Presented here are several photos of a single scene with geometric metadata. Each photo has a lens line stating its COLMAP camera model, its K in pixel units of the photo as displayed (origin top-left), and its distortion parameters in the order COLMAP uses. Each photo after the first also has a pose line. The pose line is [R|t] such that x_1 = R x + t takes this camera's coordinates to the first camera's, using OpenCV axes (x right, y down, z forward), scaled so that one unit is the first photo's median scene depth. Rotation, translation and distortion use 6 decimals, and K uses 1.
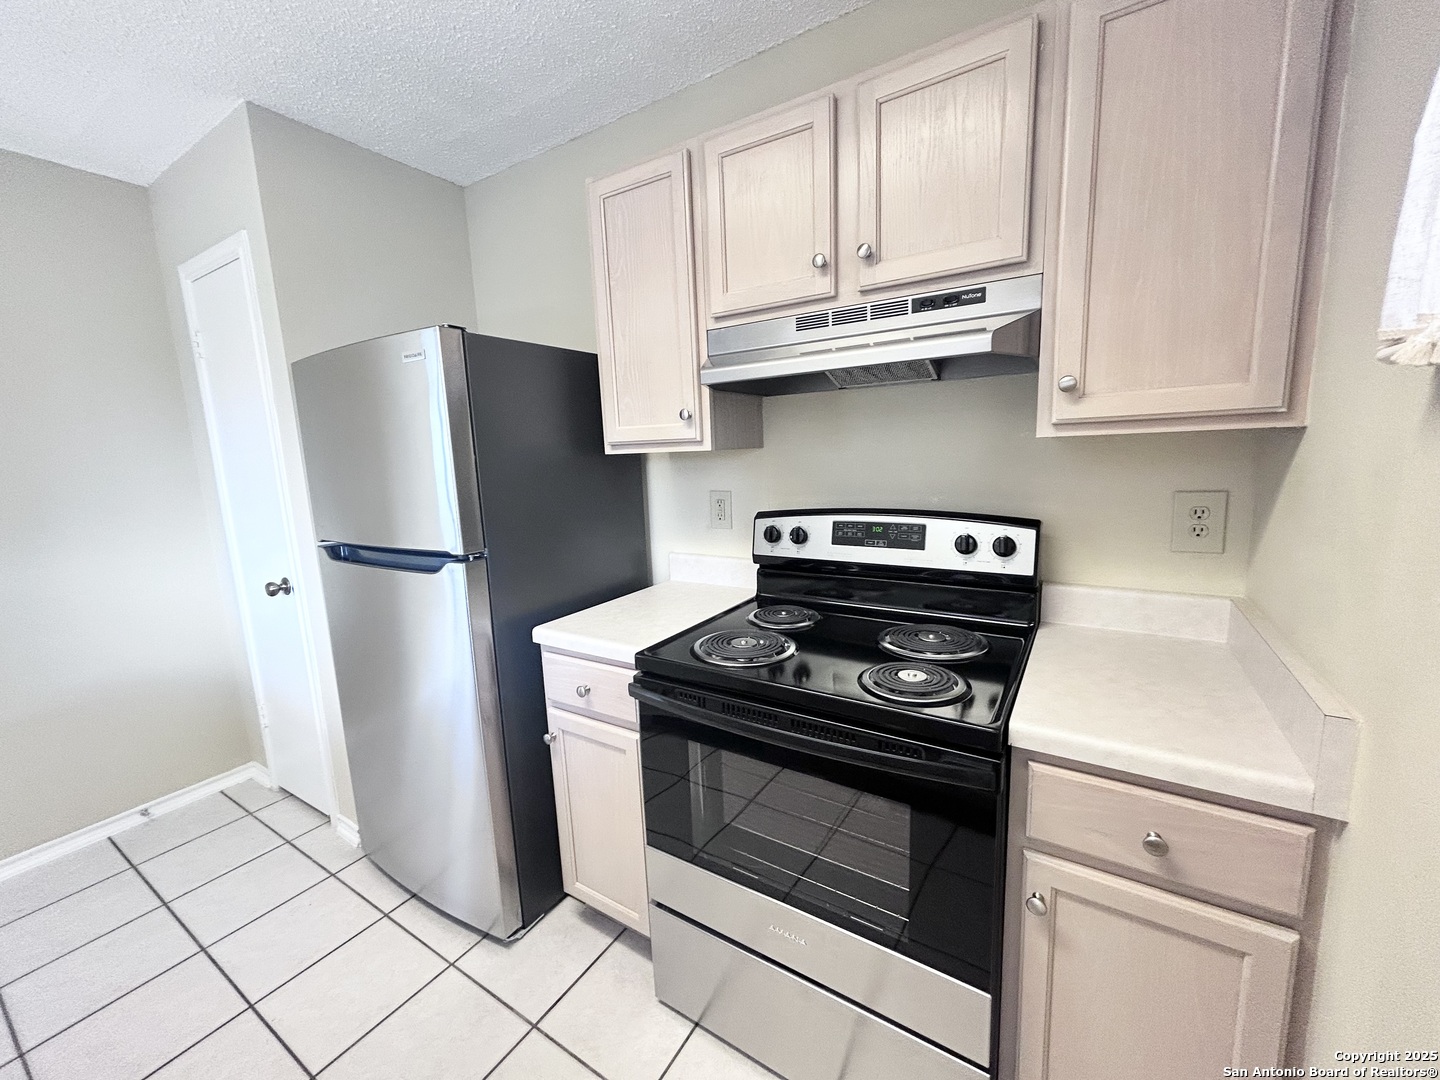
lens RADIAL K [[575.6, 0, 722.7], [0, 575.6, 542.0], [0, 0, 1]] dist [0.001528, -0.000453]
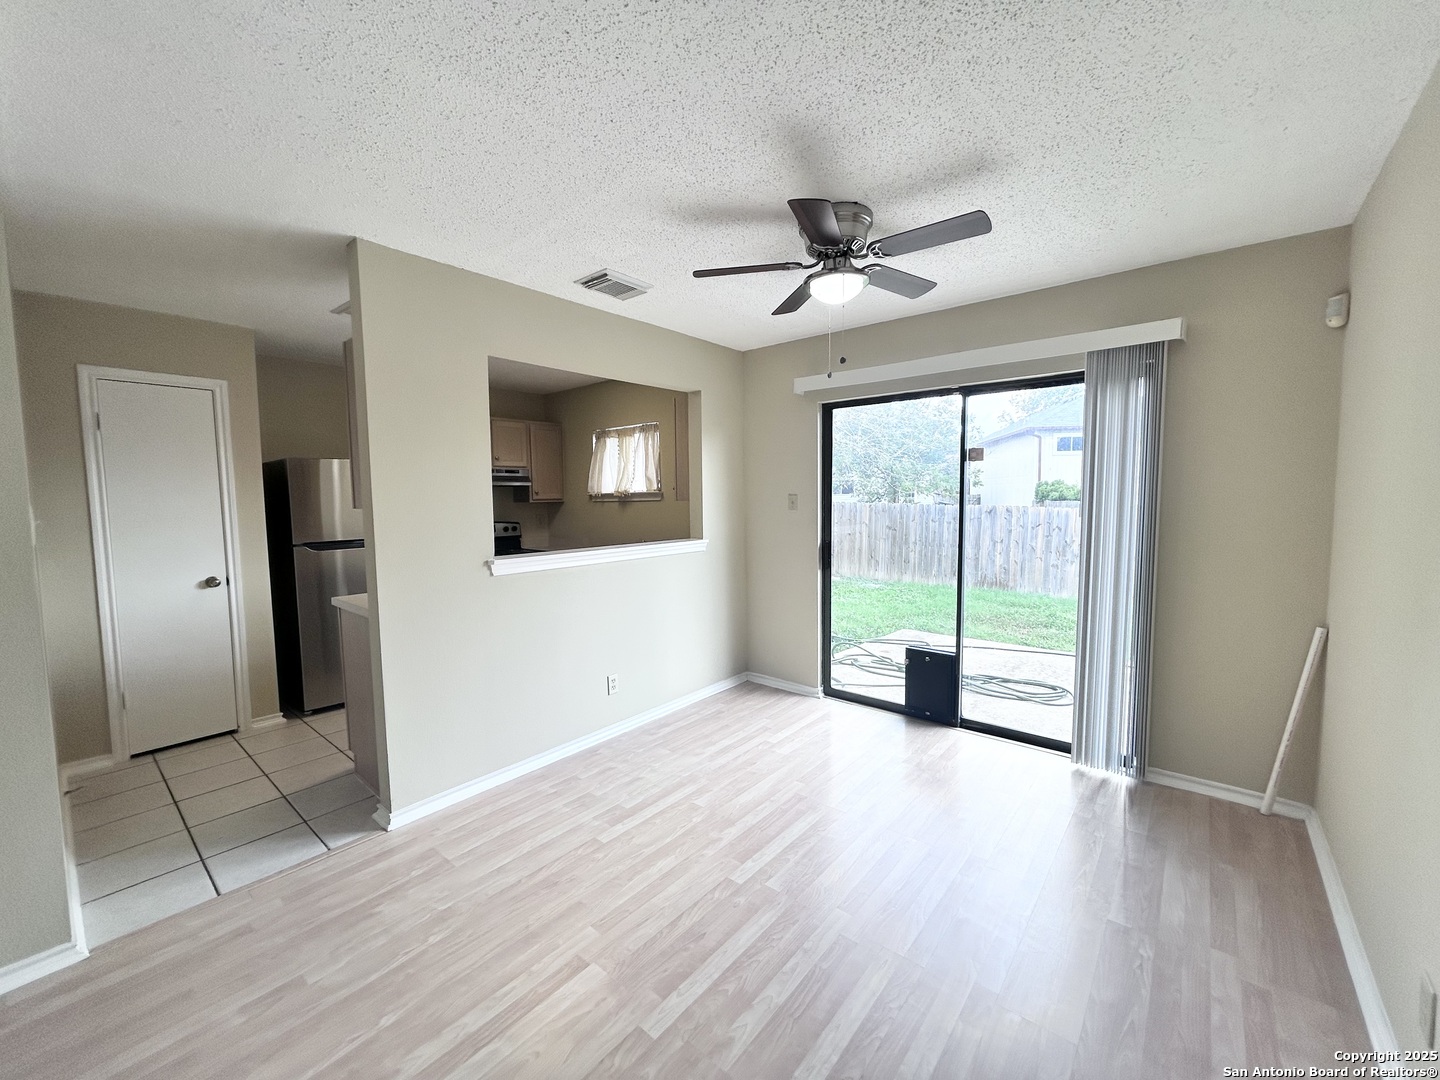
lens RADIAL K [[575.6, 0, 723.5], [0, 575.6, 537.7], [0, 0, 1]] dist [0.001528, -0.000453]
pose [[0.130232, -0.035317, 0.990854, -3.155713], [0.165889, 0.986054, 0.013343, 0.247094], [-0.977507, 0.162634, 0.134275, -0.927792]]
